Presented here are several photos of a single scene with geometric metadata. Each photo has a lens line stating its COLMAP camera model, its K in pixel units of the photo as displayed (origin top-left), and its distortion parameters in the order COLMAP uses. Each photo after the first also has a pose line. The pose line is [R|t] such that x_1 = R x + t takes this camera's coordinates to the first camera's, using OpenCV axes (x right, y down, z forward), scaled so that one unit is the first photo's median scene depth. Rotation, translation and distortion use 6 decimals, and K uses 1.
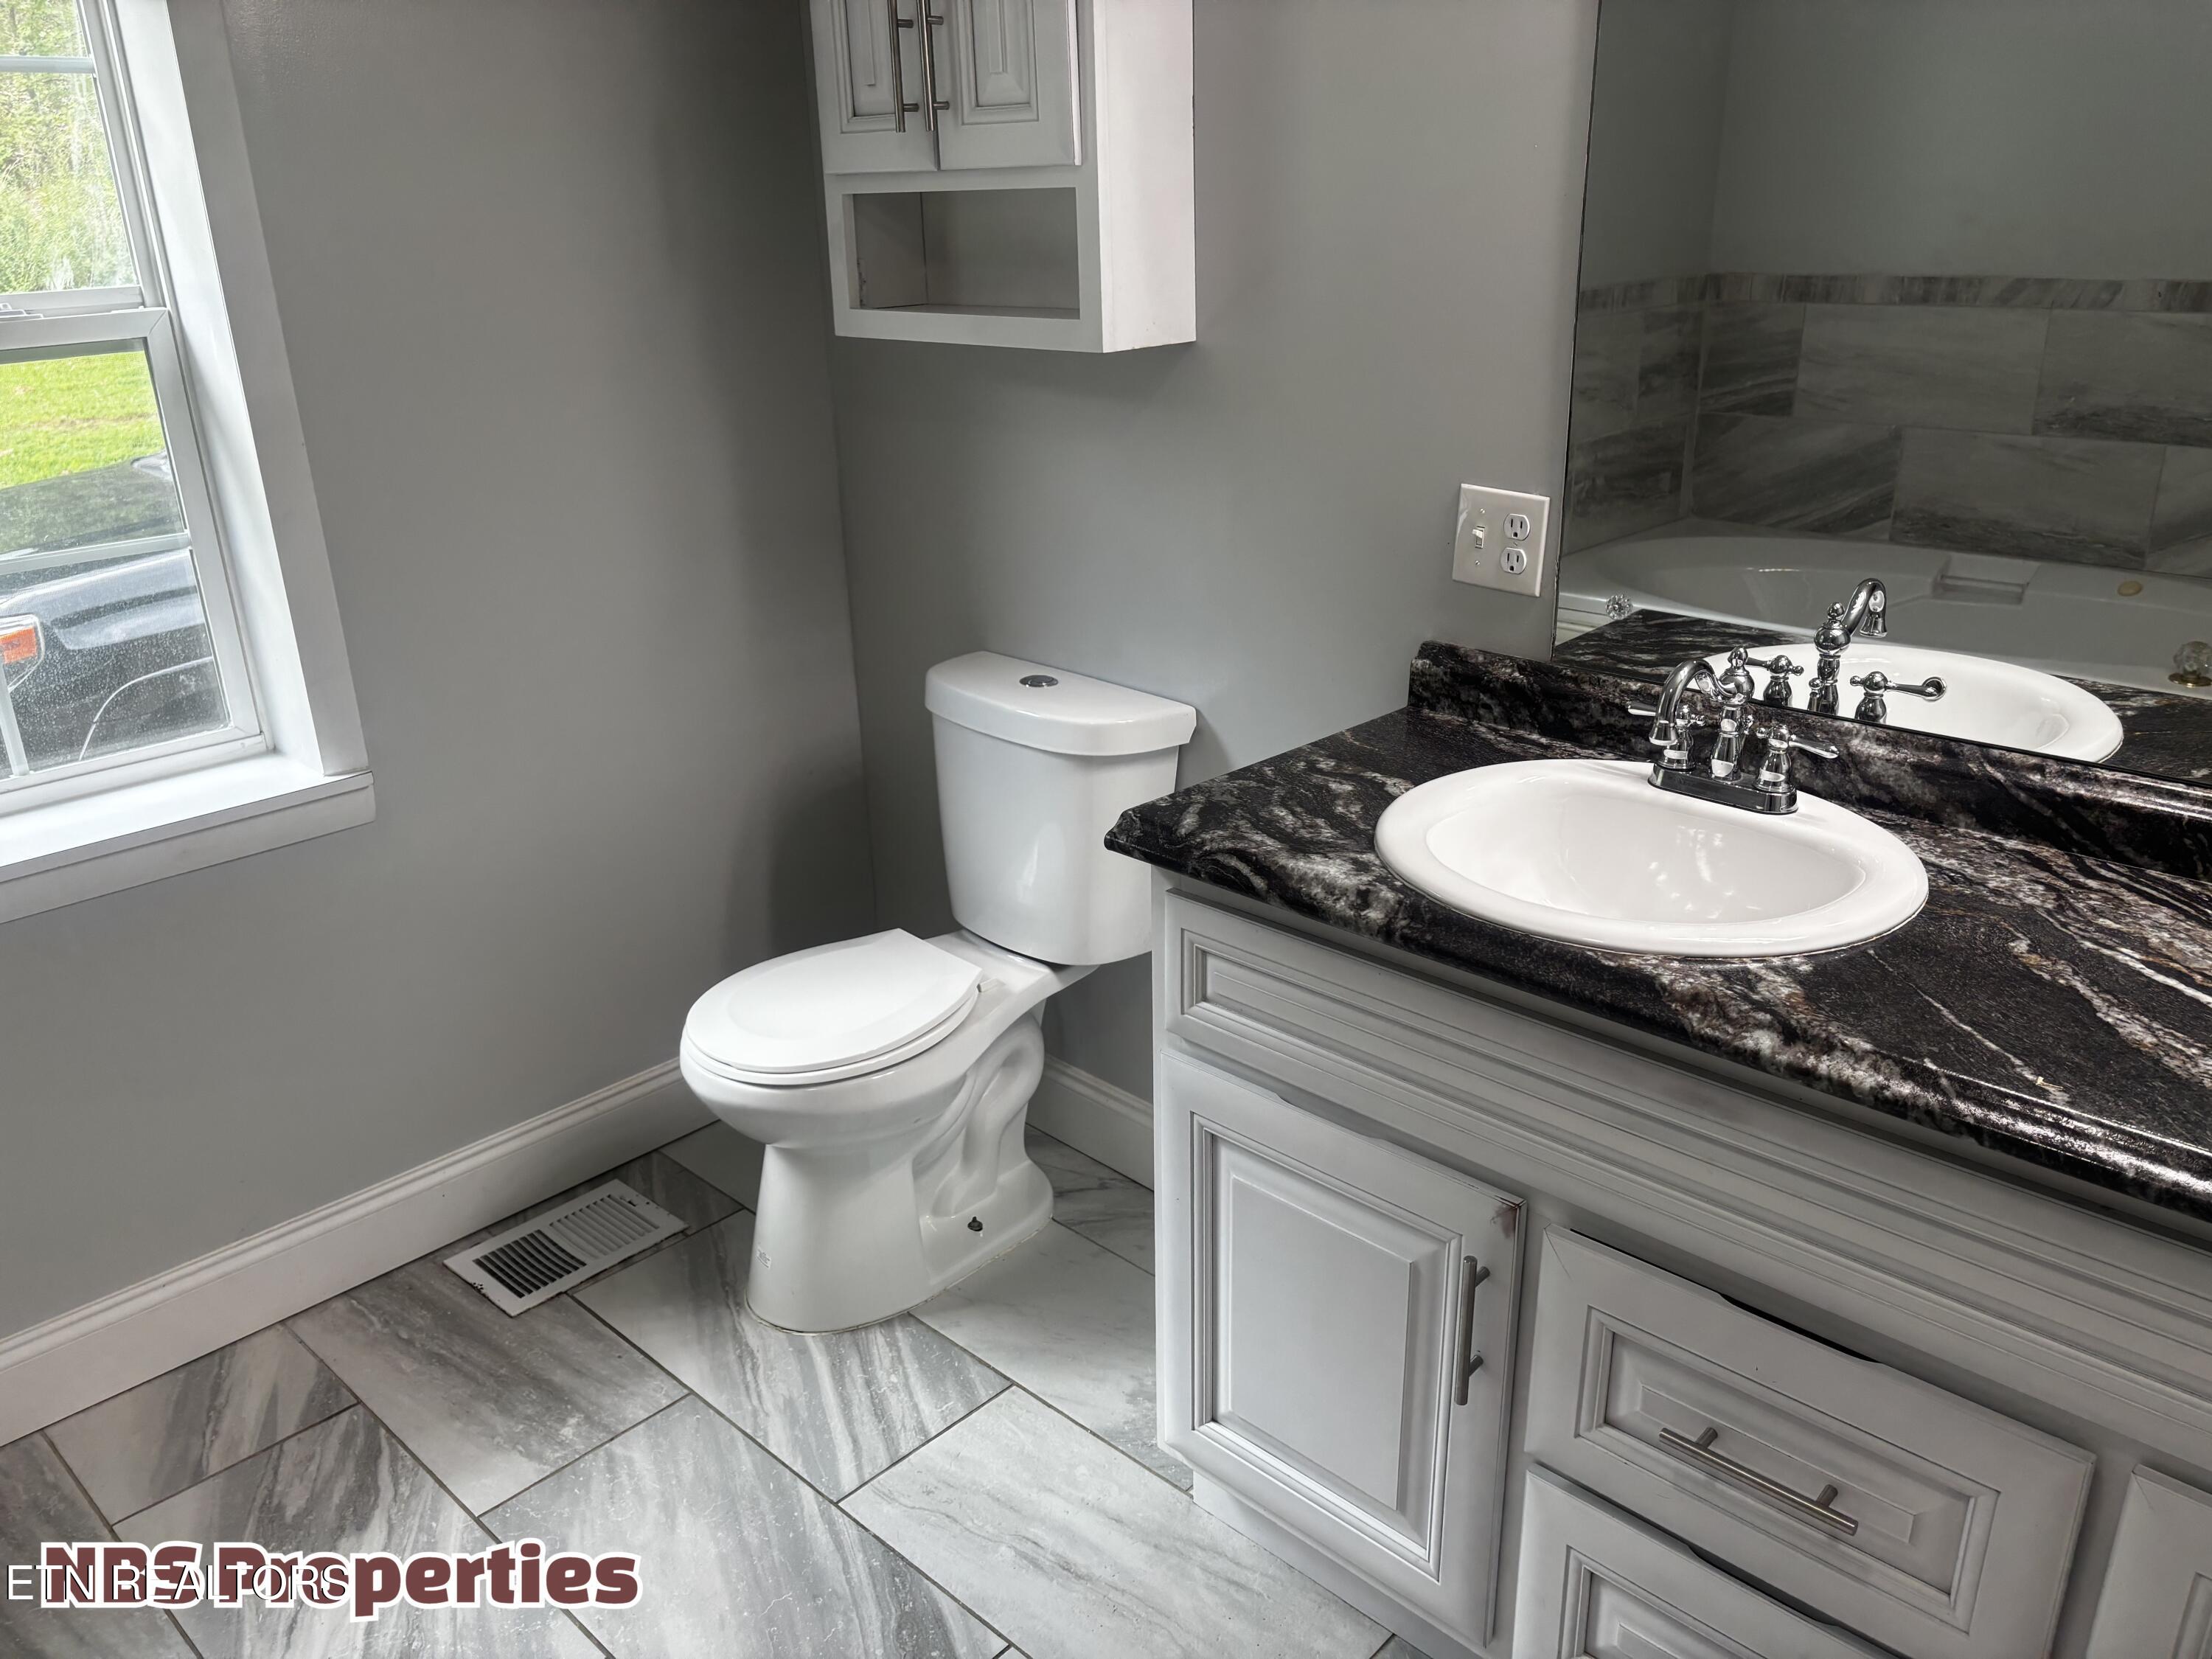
lens RADIAL K [[1699.8, 0, 1105.5], [0, 1699.8, 796.8], [0, 0, 1]] dist [-0.003794, -0.006260]
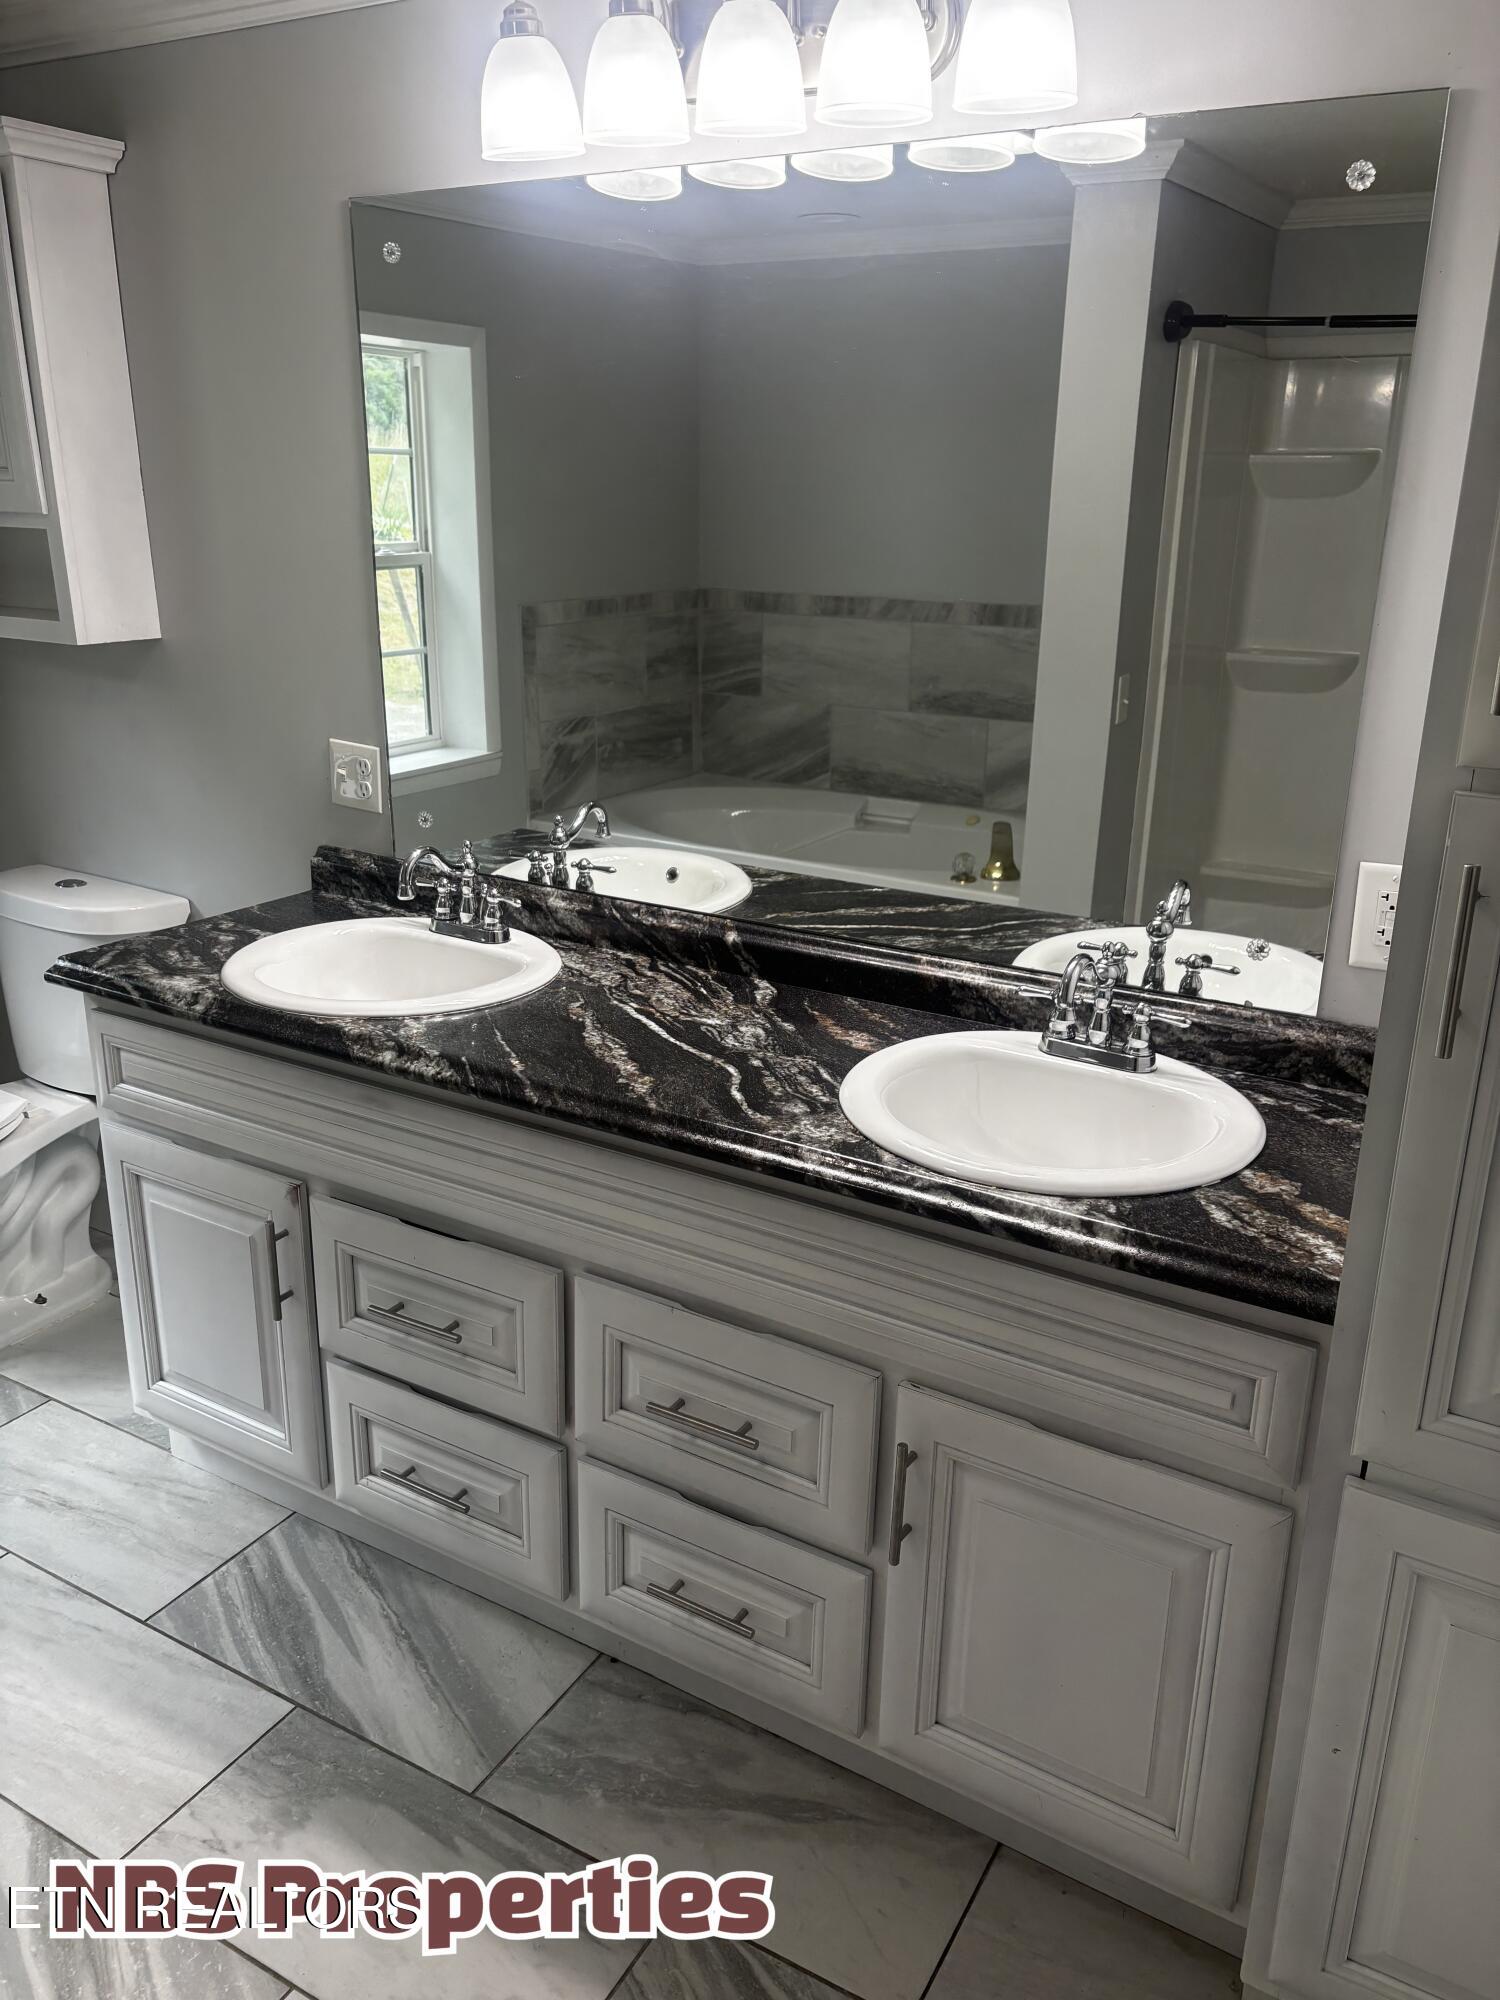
lens RADIAL K [[1520.8, 0, 750.0], [0, 1520.8, 1000.0], [0, 0, 1]] dist [0.030910, 0.005501]
pose [[0.971536, -0.035874, 0.234159, 0.250464], [0.040741, 0.999042, -0.015979, 0.082089], [-0.233361, 0.025064, 0.972067, -0.385529]]
